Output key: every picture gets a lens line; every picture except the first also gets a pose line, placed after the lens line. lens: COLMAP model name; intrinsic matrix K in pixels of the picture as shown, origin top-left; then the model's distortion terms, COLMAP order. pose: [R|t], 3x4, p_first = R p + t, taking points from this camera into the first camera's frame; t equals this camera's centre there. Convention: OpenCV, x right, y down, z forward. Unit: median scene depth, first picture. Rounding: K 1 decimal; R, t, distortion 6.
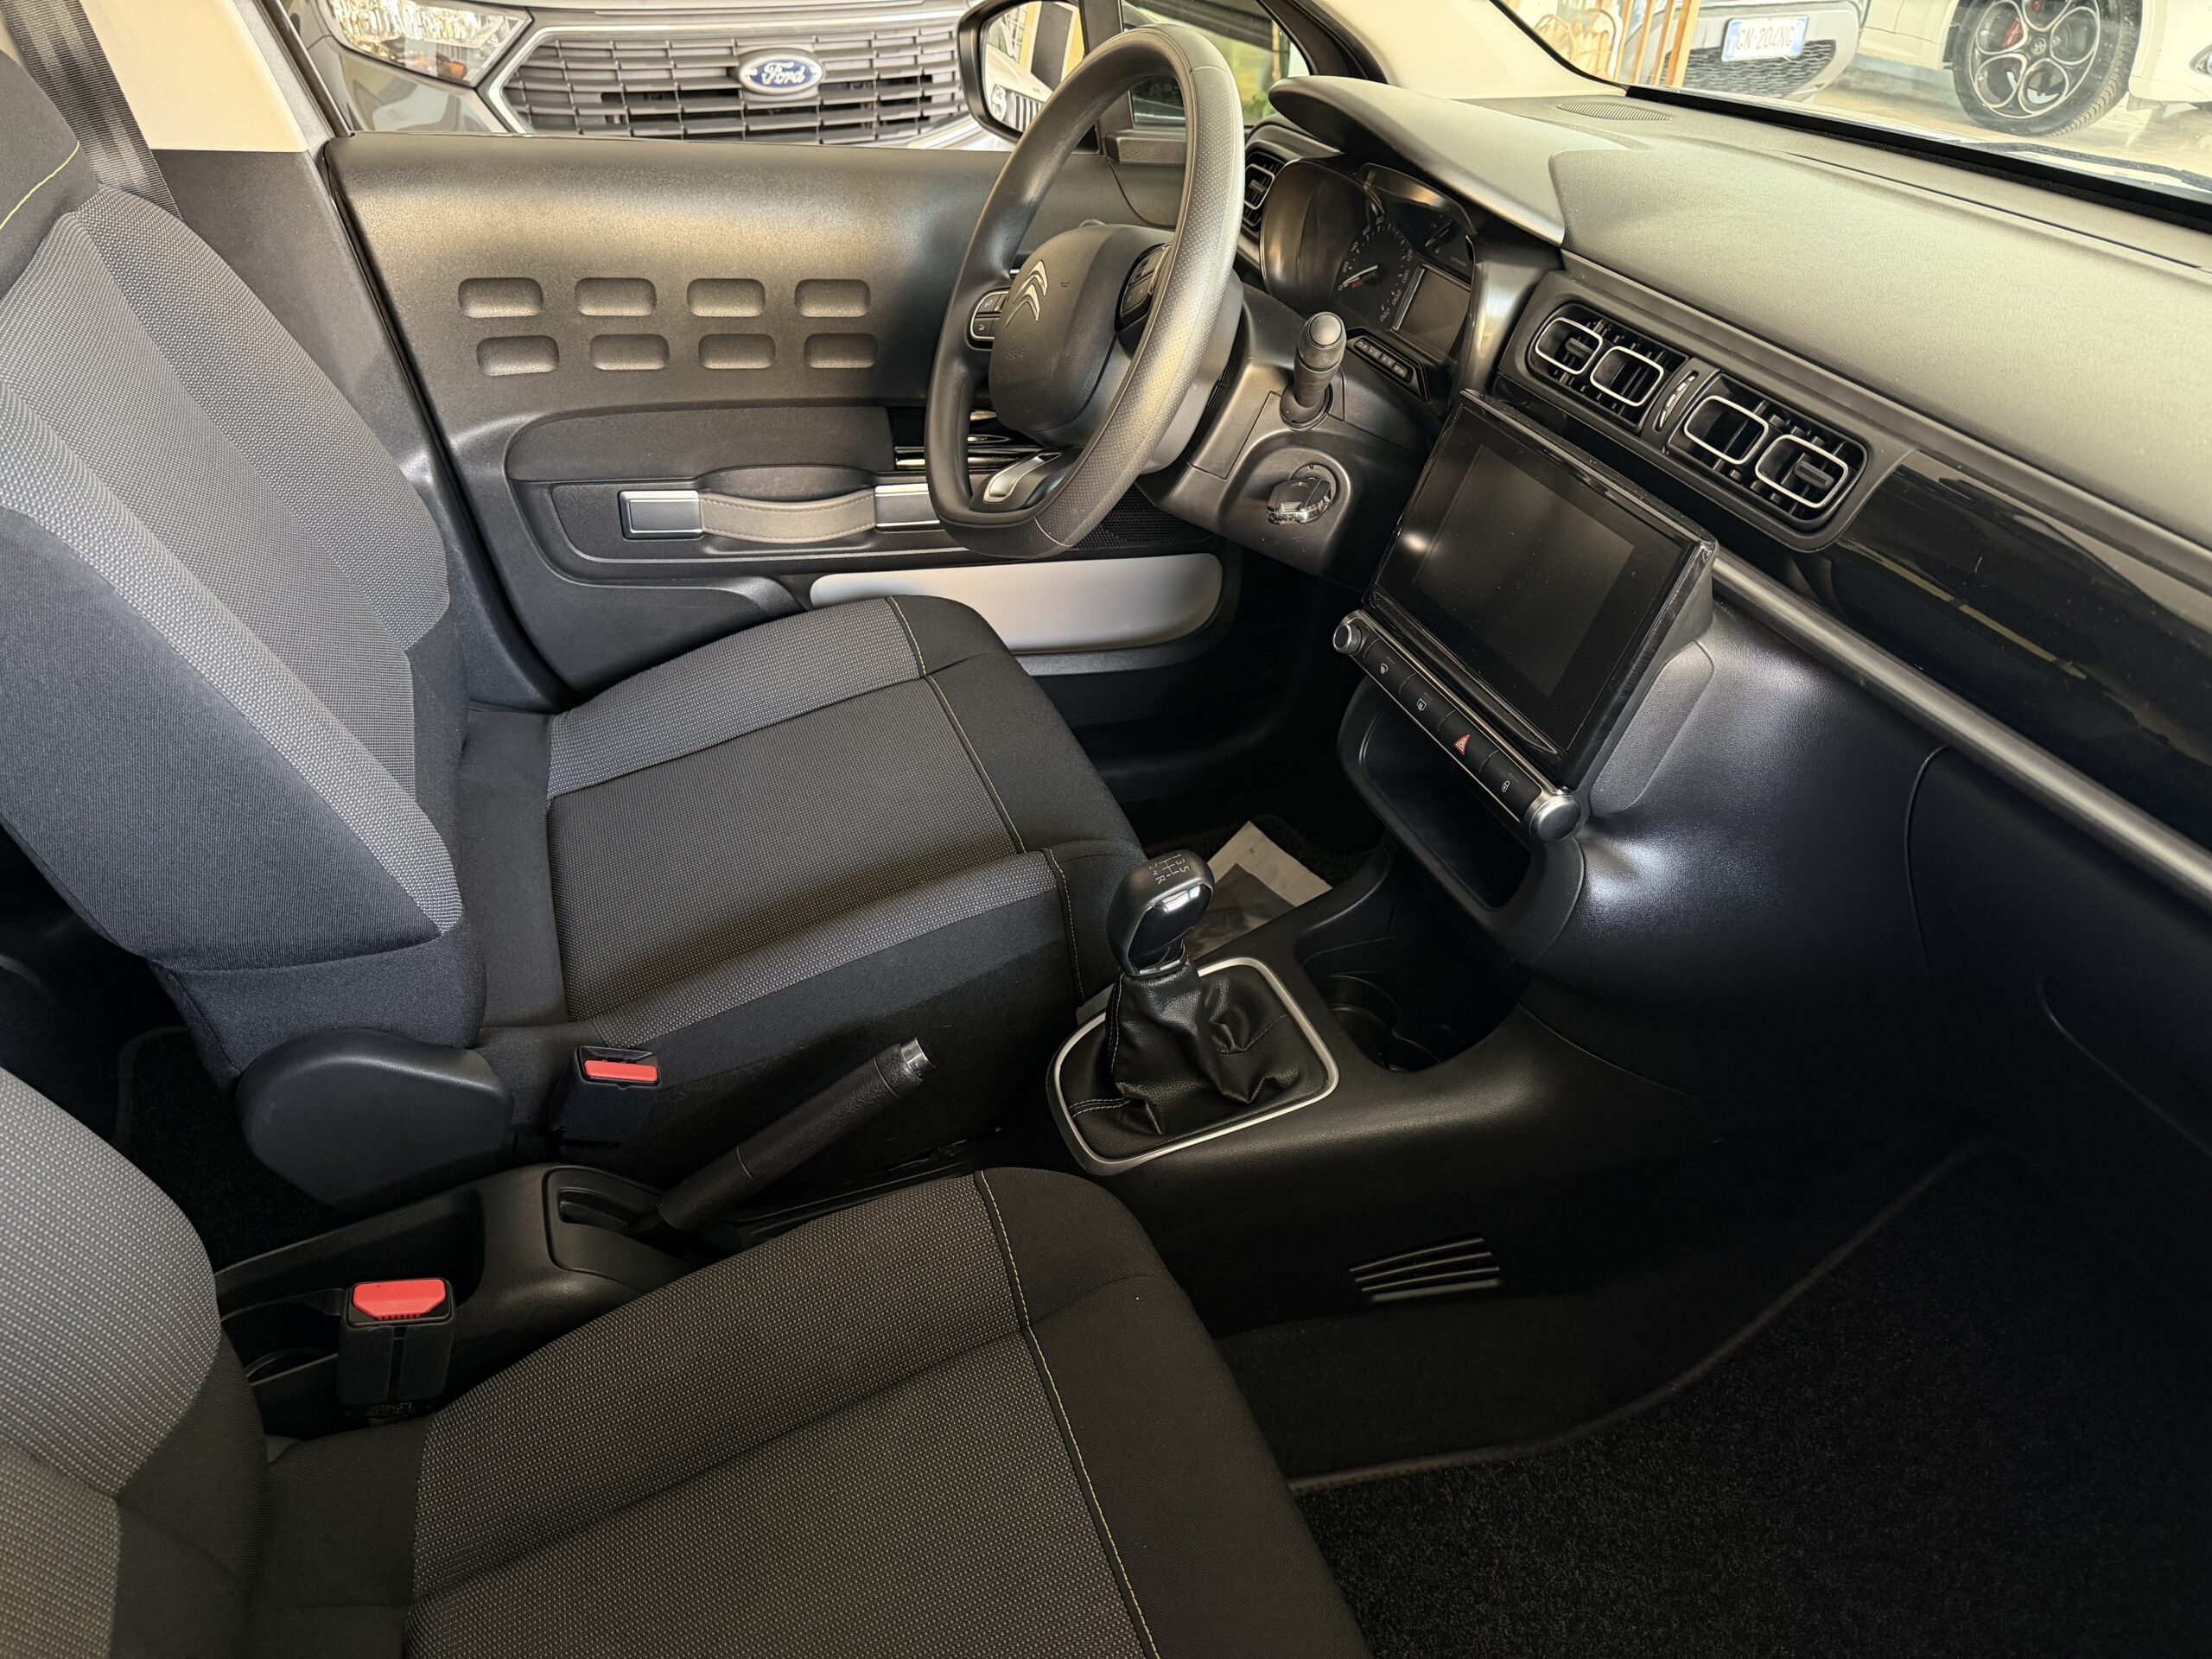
lens RADIAL K [[1574.8, 0, 1106.0], [0, 1574.8, 829.5], [0, 0, 1]] dist [0.105616, -0.173524]
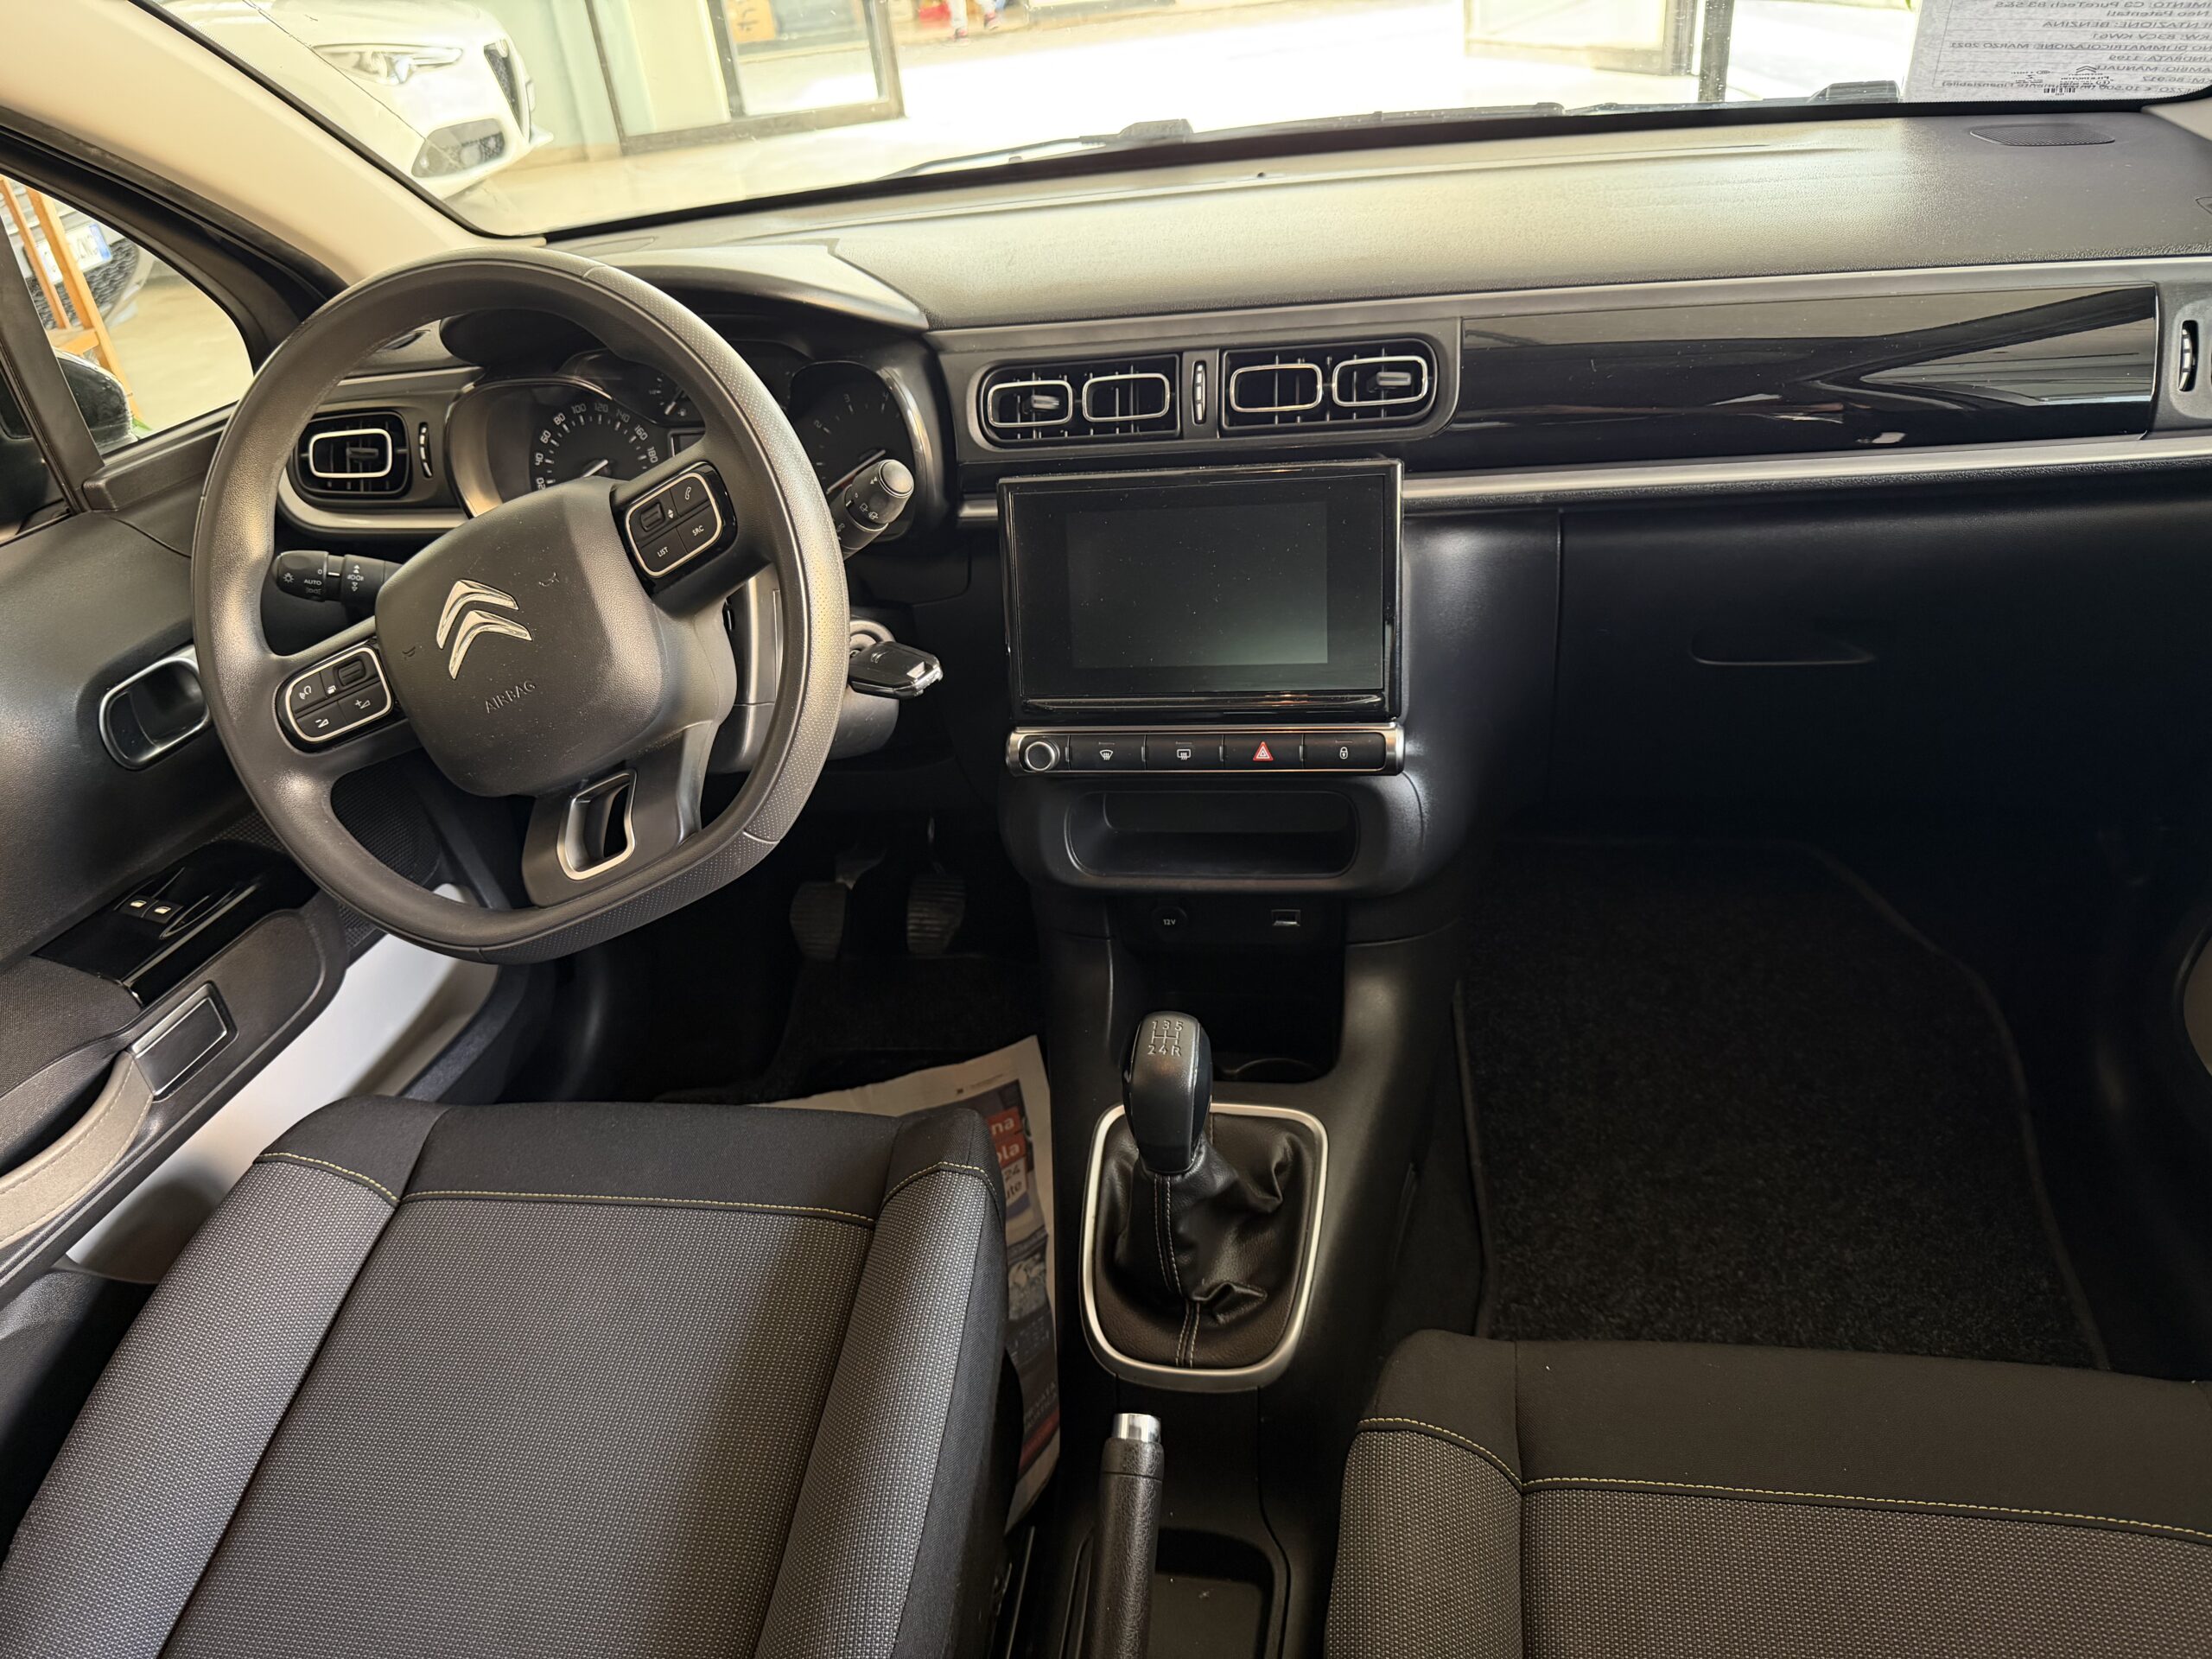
lens RADIAL K [[1574.8, 0, 1106.0], [0, 1574.8, 829.5], [0, 0, 1]] dist [0.105616, -0.173524]
pose [[0.494203, -0.535142, 0.685118, -0.504417], [0.589995, 0.785267, 0.187781, -0.246806], [-0.638490, 0.311414, 0.703812, 0.341328]]
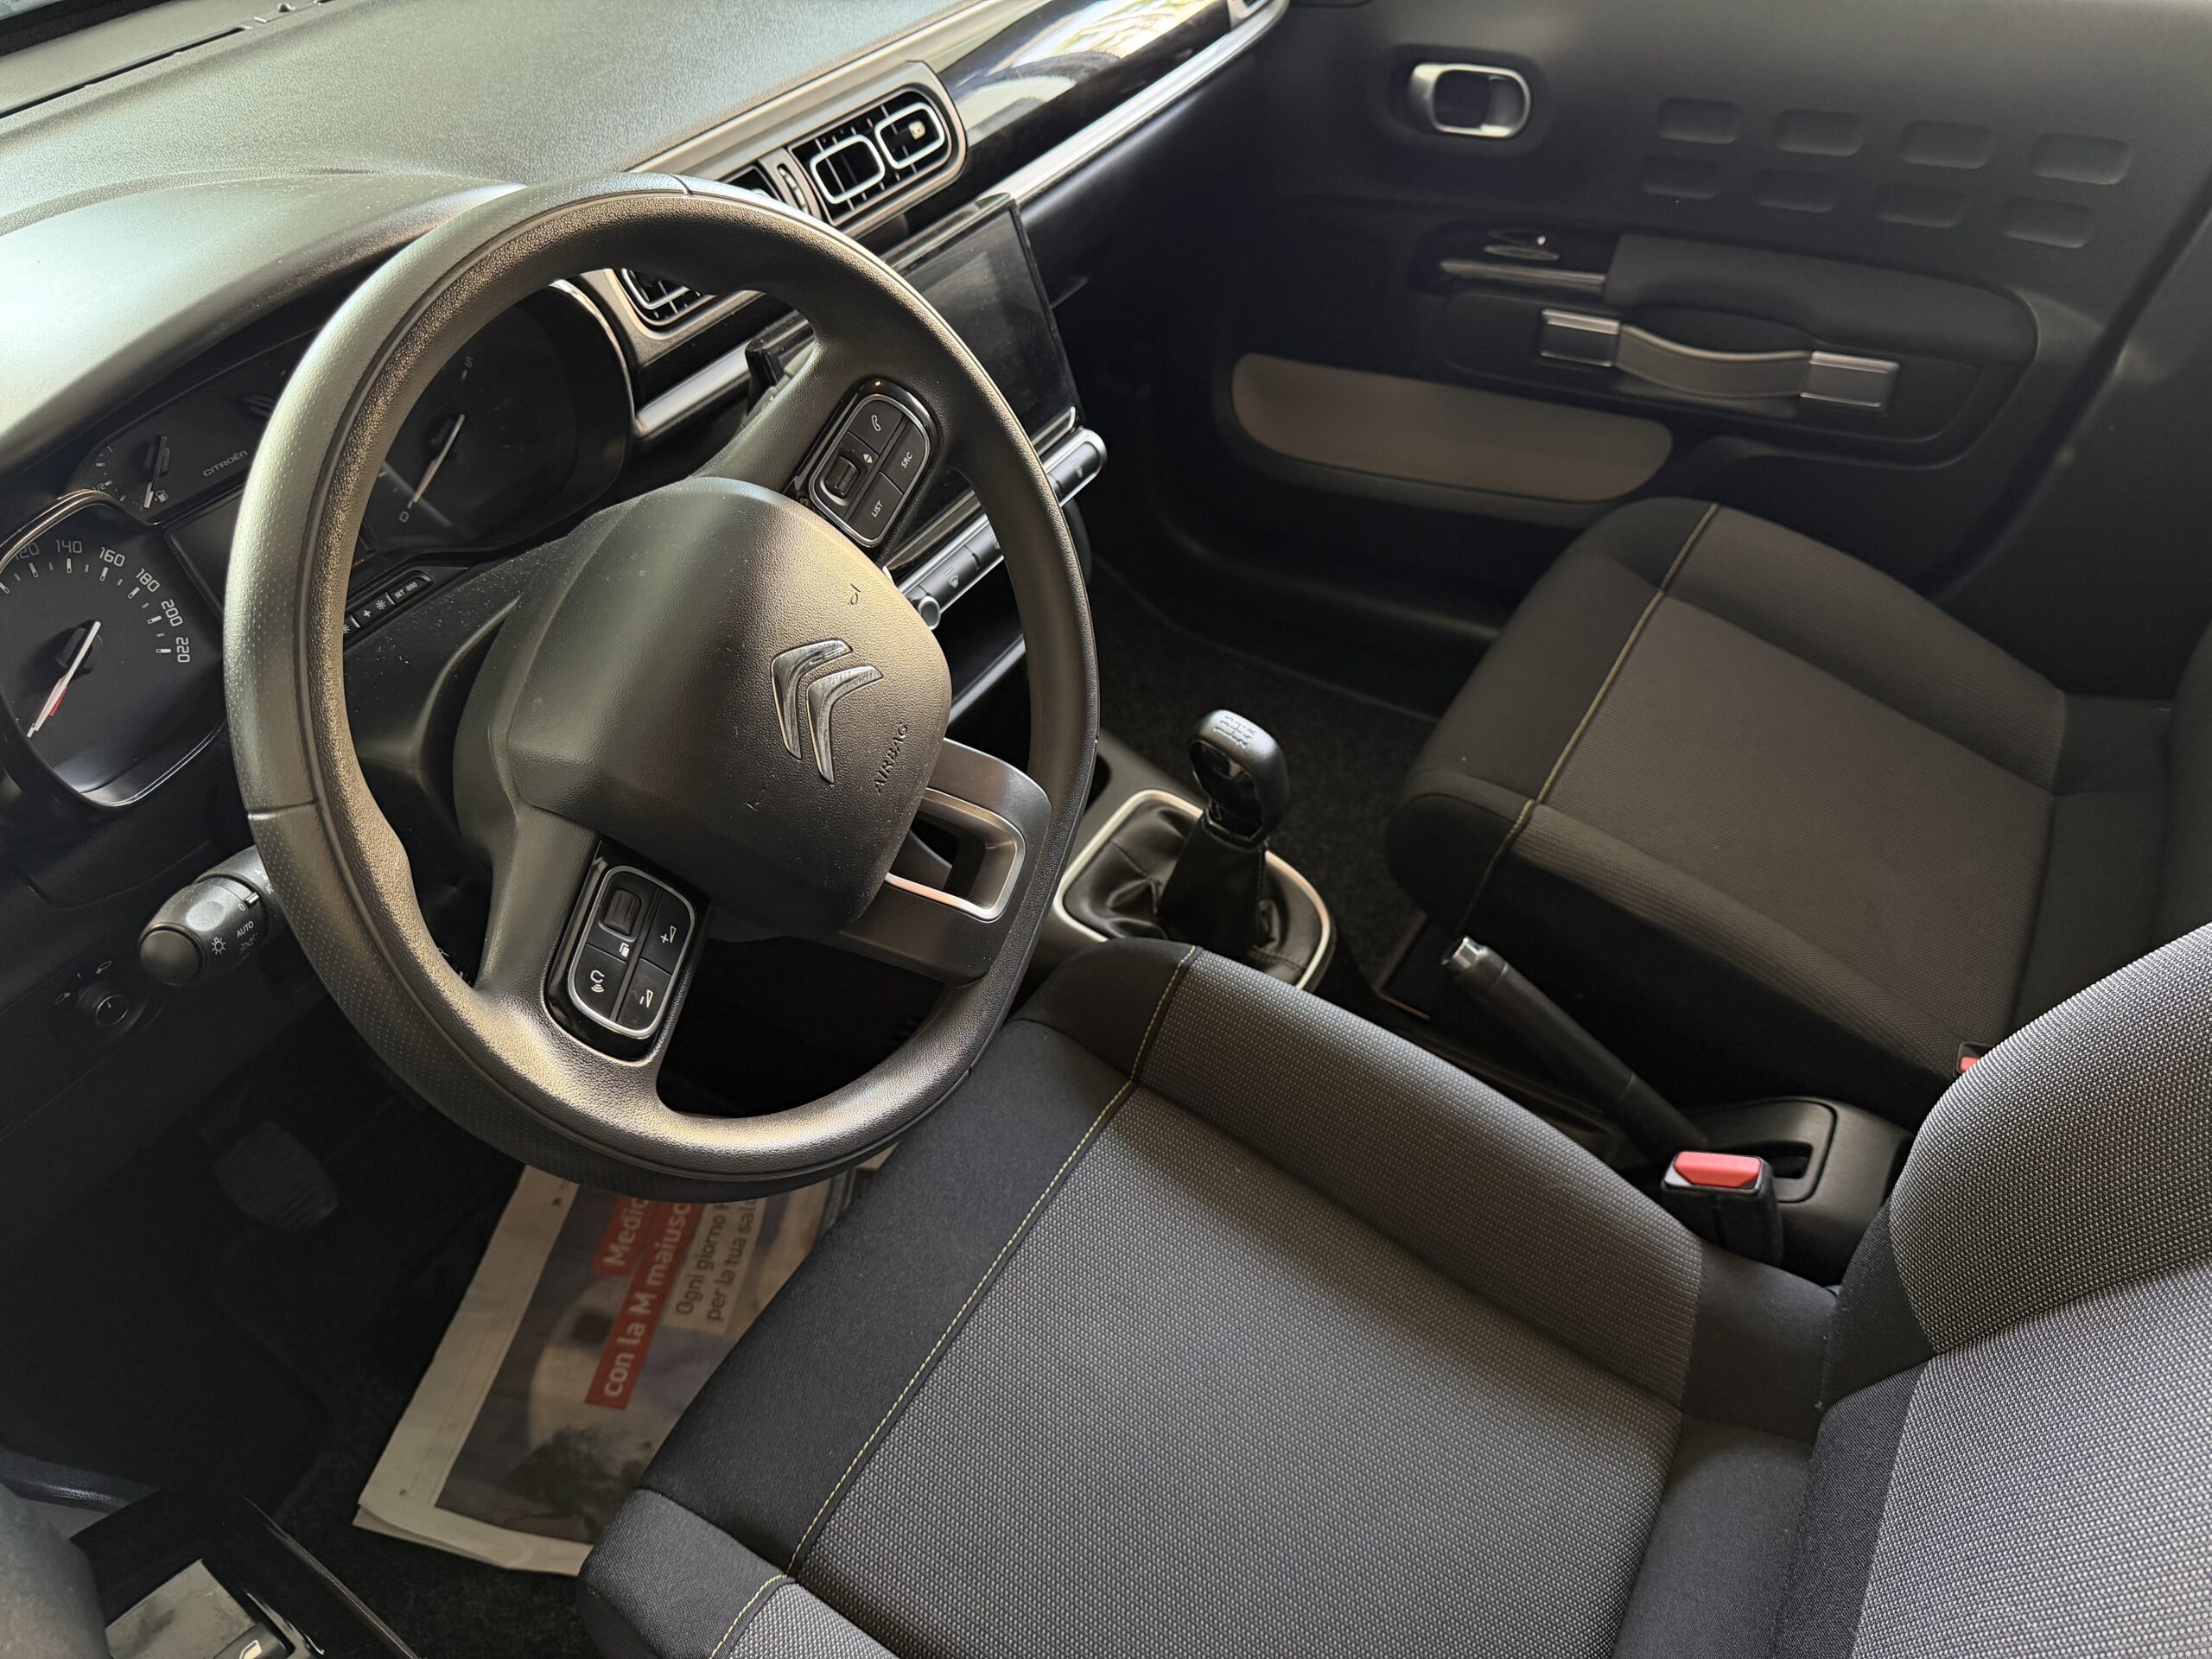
lens RADIAL K [[1574.8, 0, 1106.0], [0, 1574.8, 829.5], [0, 0, 1]] dist [0.105616, -0.173524]
pose [[-0.640345, -0.543932, 0.542307, -0.460475], [0.424411, 0.337908, 0.840056, -0.801284], [-0.640183, 0.768086, 0.014473, 1.053359]]
